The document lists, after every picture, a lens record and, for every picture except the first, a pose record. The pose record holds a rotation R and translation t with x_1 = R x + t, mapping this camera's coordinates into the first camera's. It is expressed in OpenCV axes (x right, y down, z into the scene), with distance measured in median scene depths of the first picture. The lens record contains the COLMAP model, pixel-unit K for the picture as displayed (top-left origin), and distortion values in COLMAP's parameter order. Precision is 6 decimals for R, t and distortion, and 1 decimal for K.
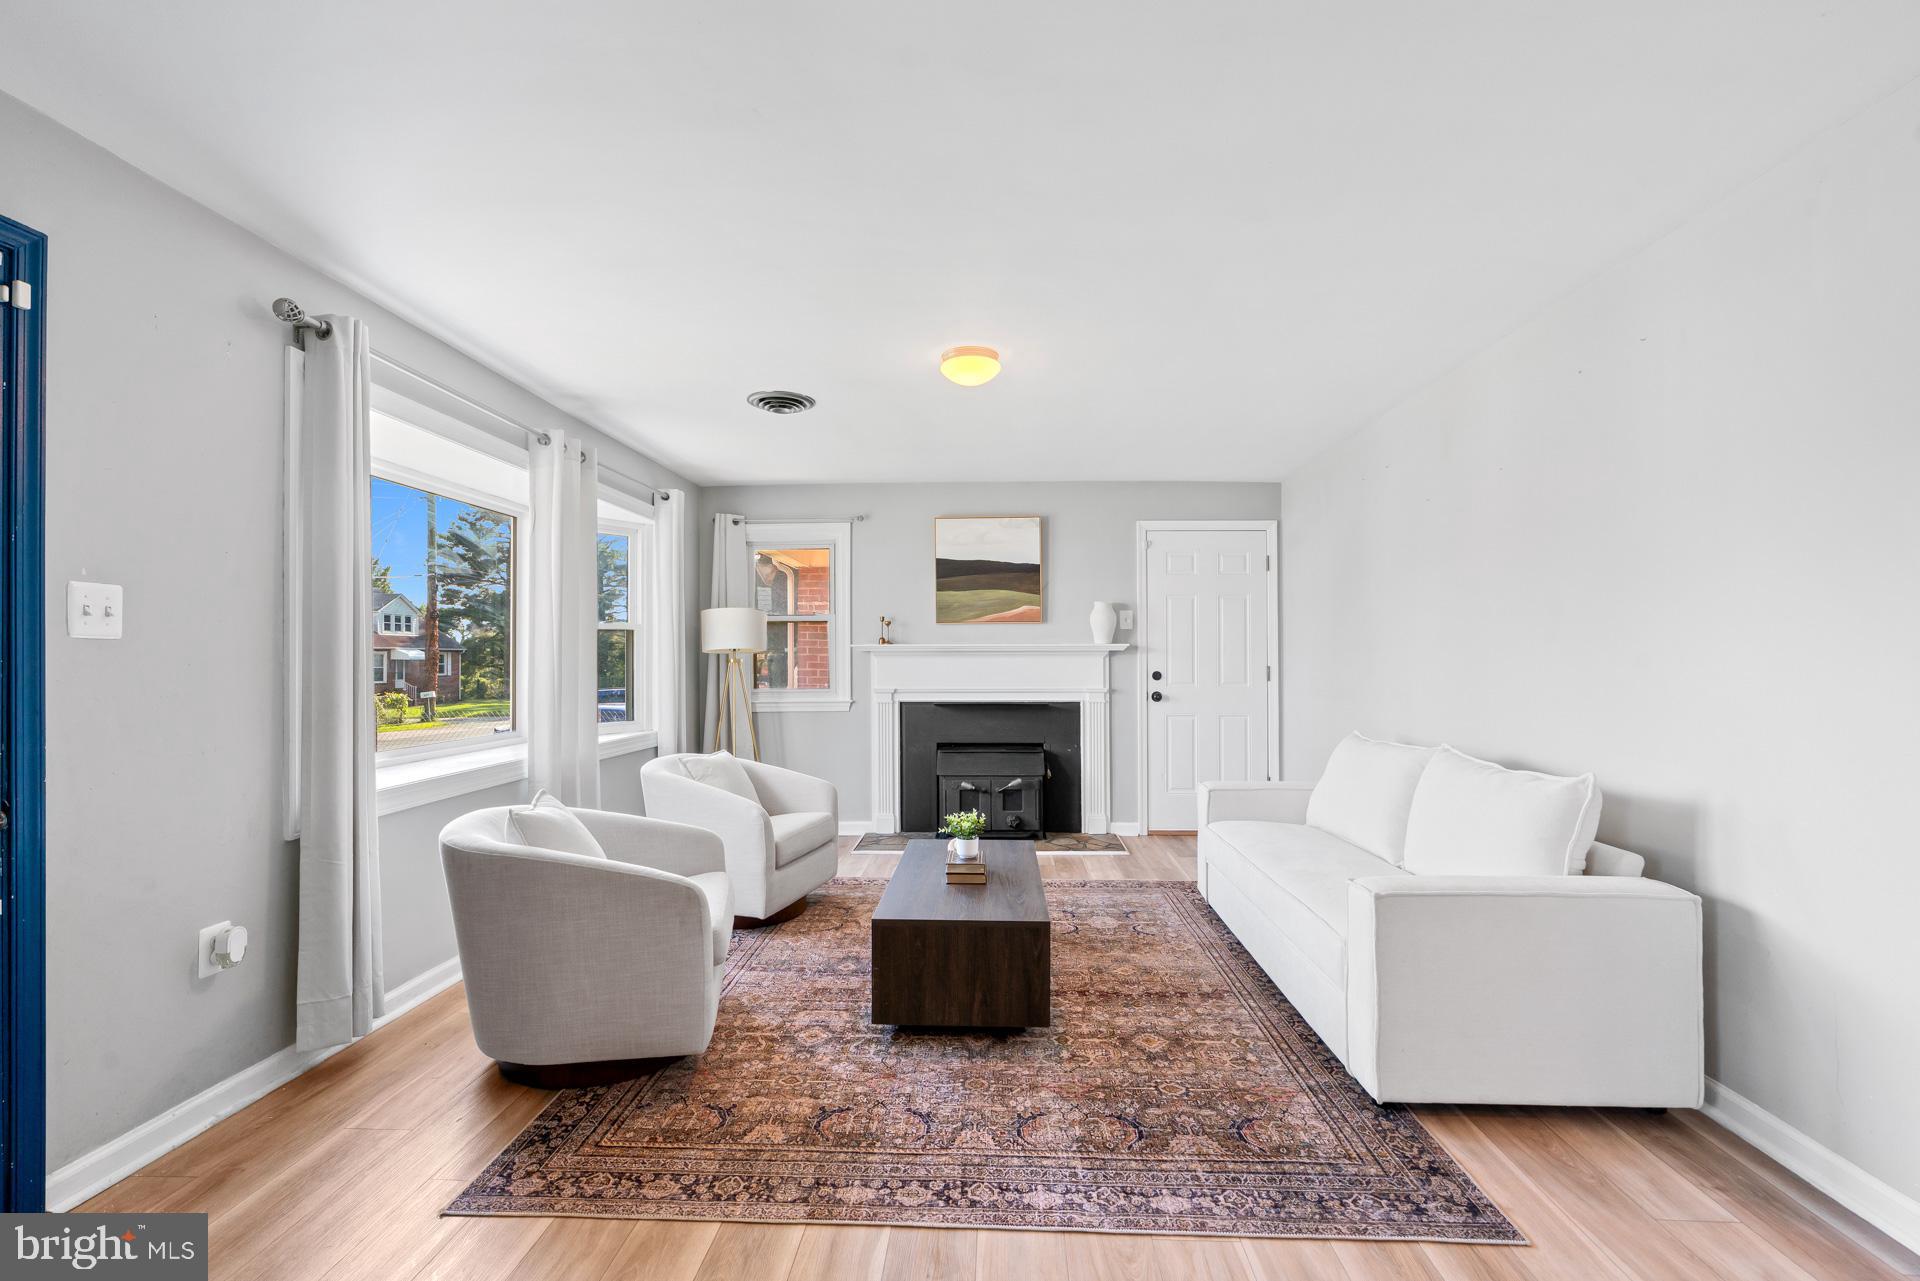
lens RADIAL K [[859.4, 0, 971.1], [0, 859.4, 645.3], [0, 0, 1]] dist [-0.003585, -0.000033]
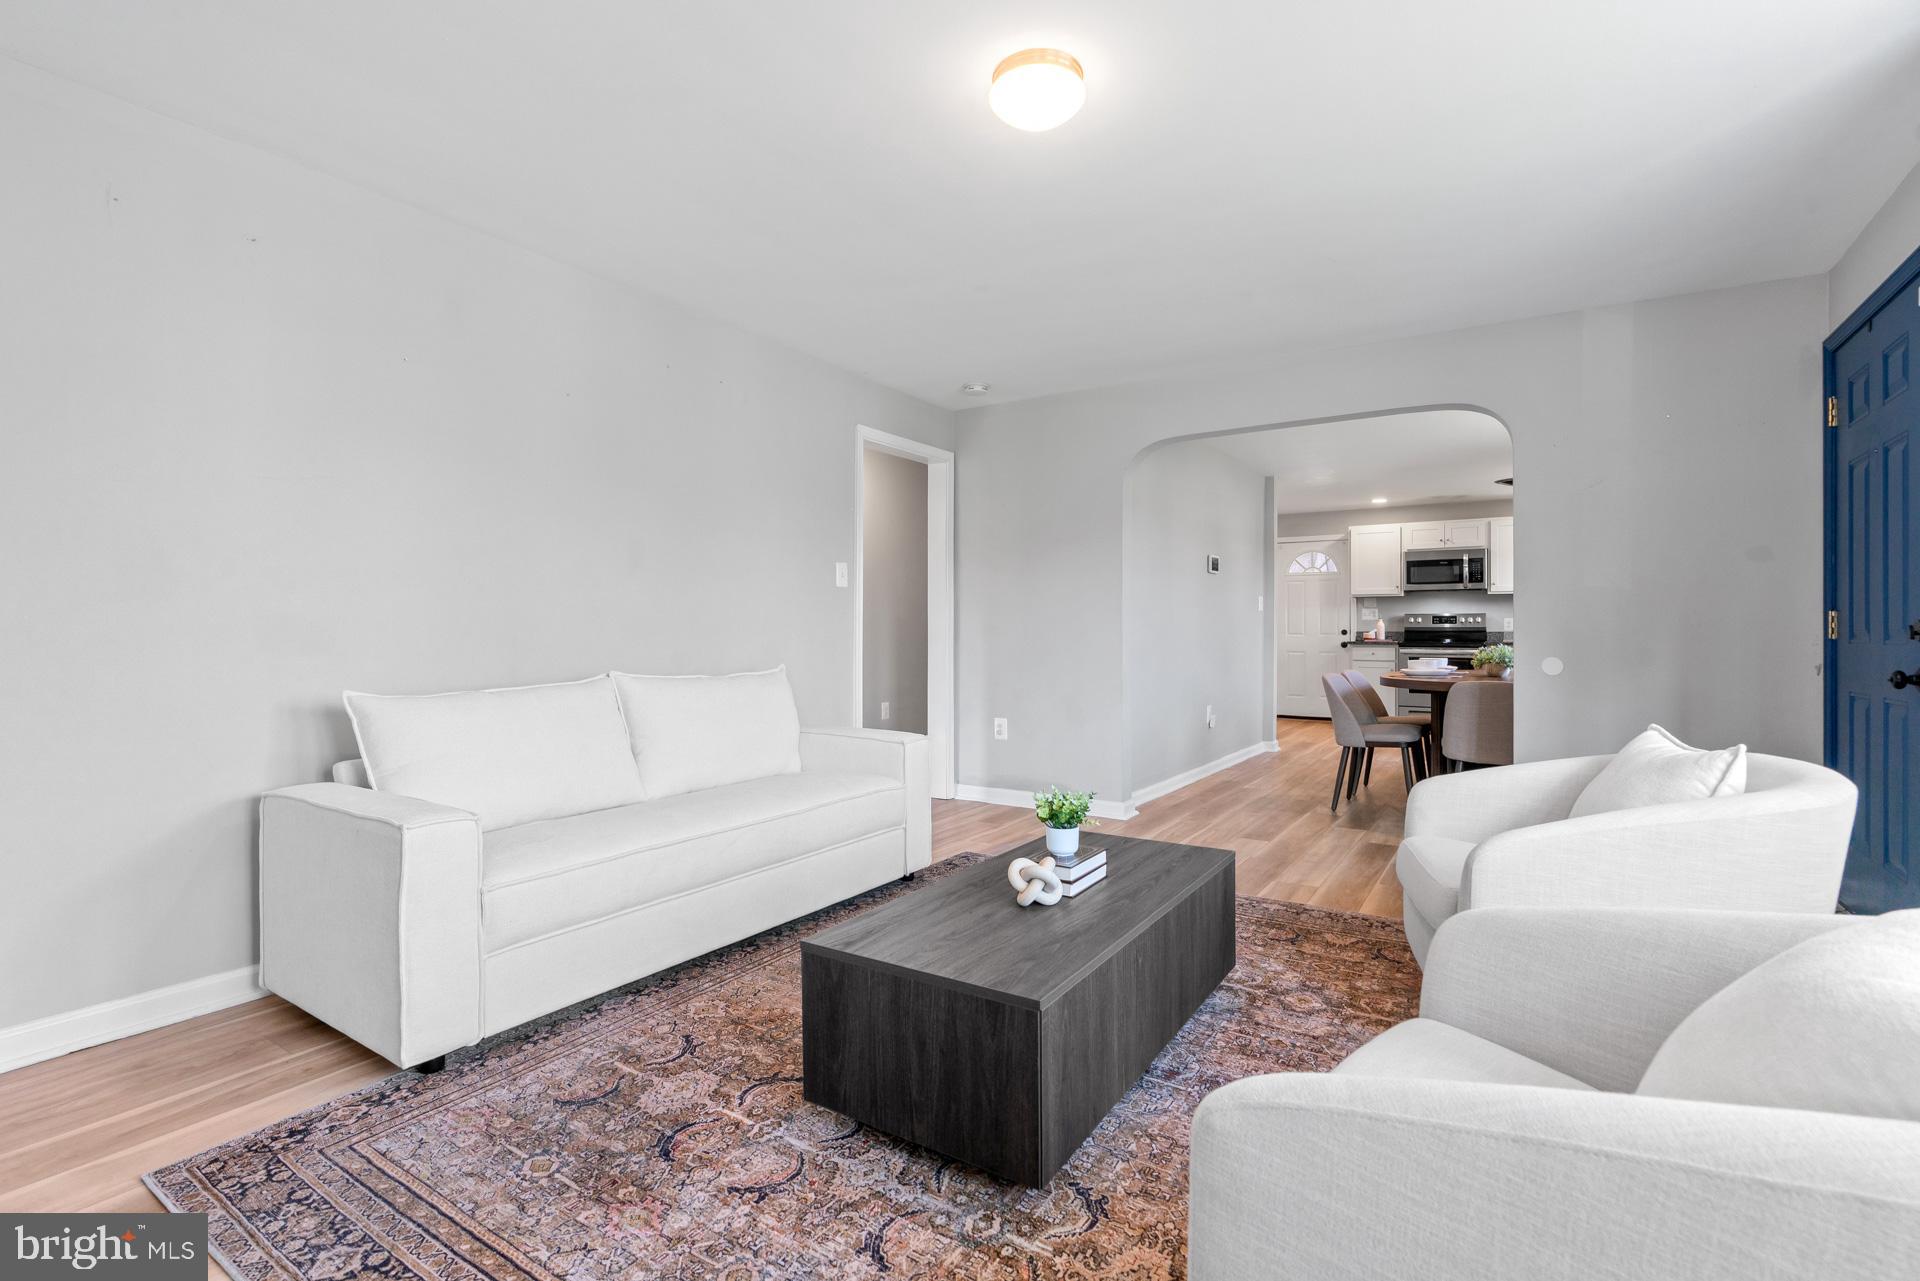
lens RADIAL K [[873.0, 0, 957.0], [0, 873.0, 639.0], [0, 0, 1]] dist [-0.003286, 0.000813]
pose [[-0.852843, -0.001759, 0.522165, -0.283880], [-0.006485, 0.999953, -0.007224, 0.080763], [-0.522127, -0.009548, -0.852814, 1.593954]]
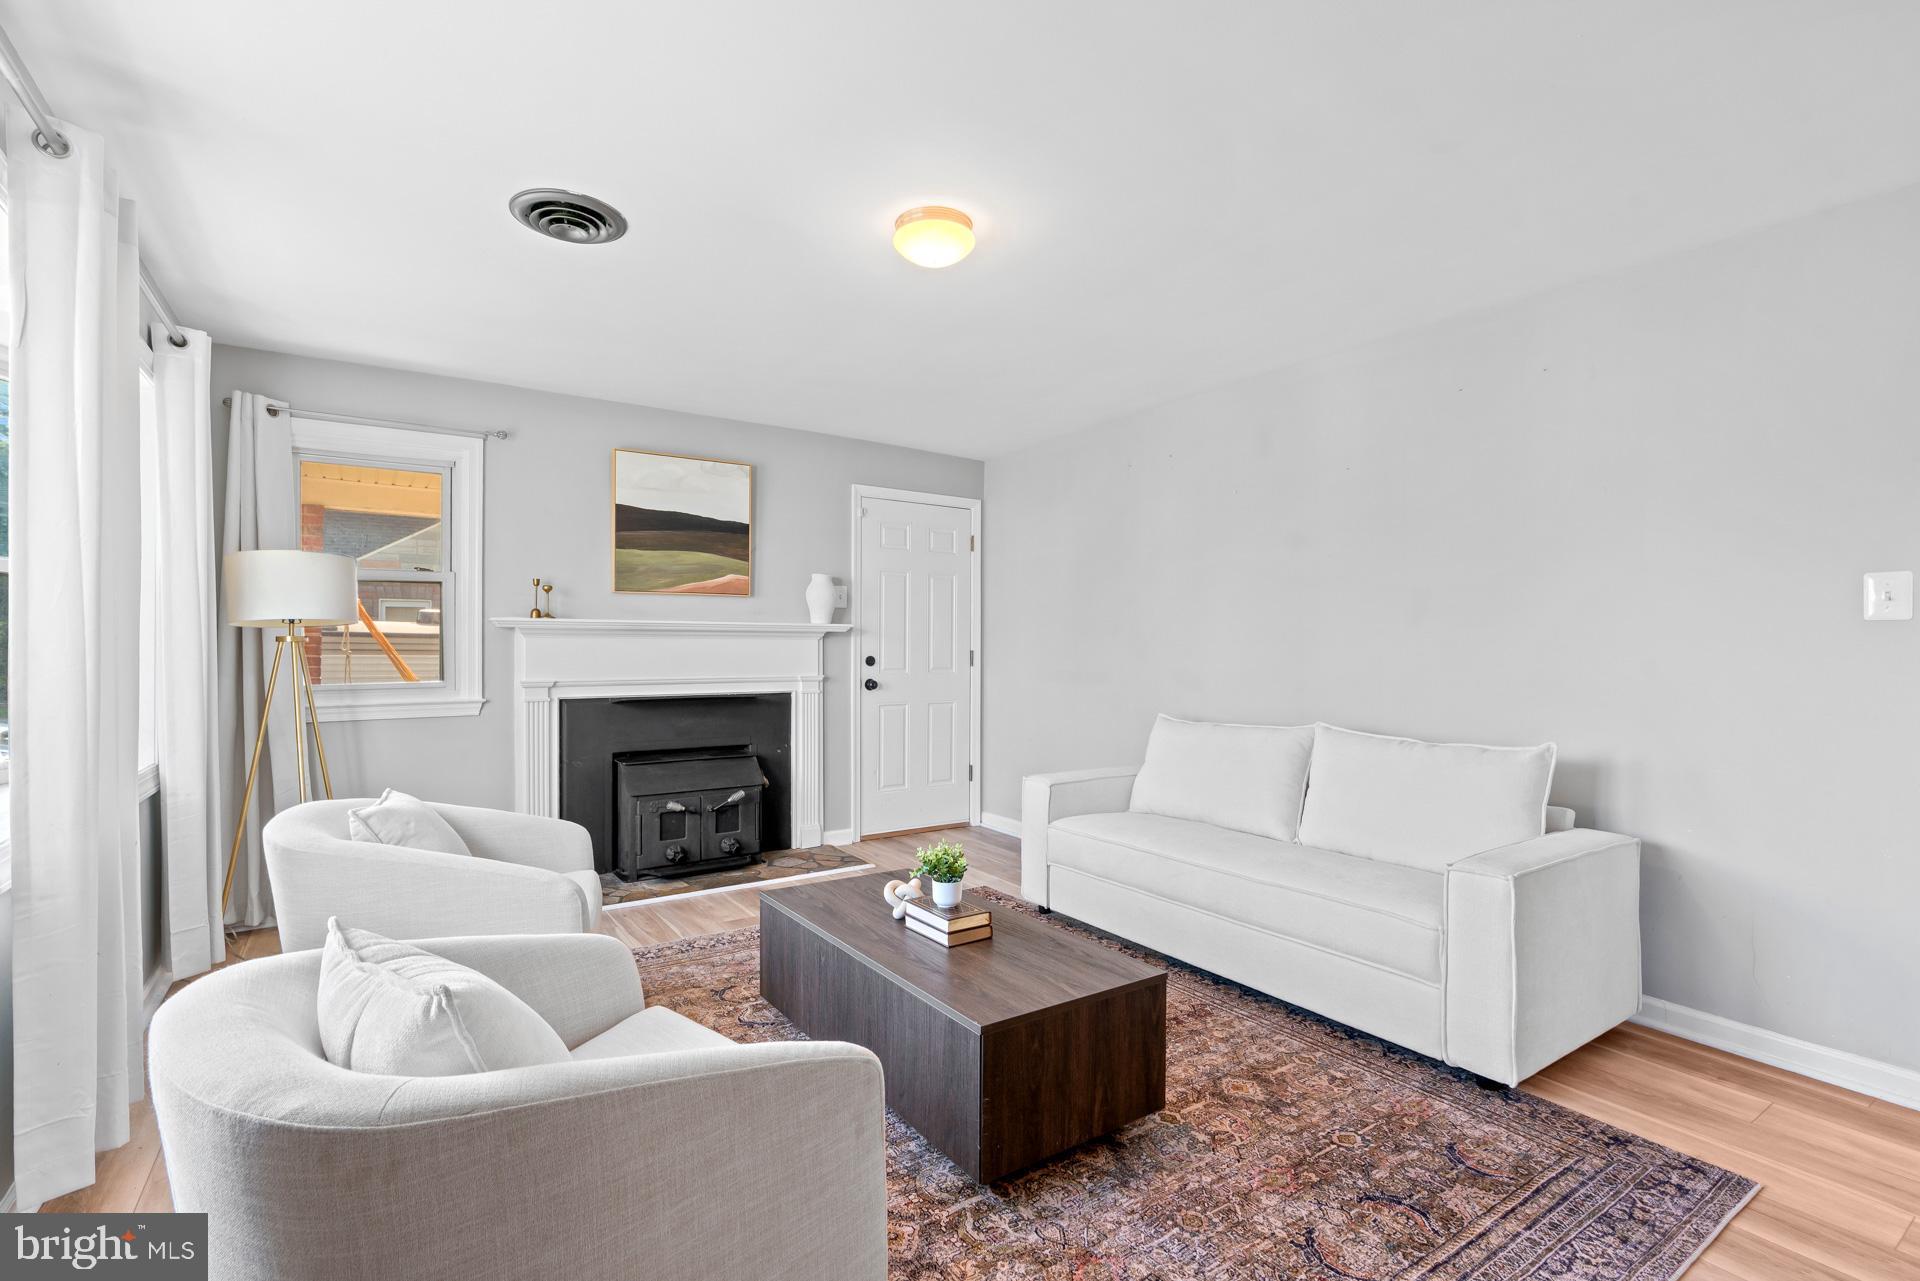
lens RADIAL K [[873.0, 0, 957.0], [0, 873.0, 639.0], [0, 0, 1]] dist [-0.003286, 0.000813]
pose [[0.808939, 0.009504, 0.587816, -0.430260], [-0.014224, 0.999893, 0.003408, 0.015018], [-0.587721, -0.011118, 0.808988, 0.383537]]
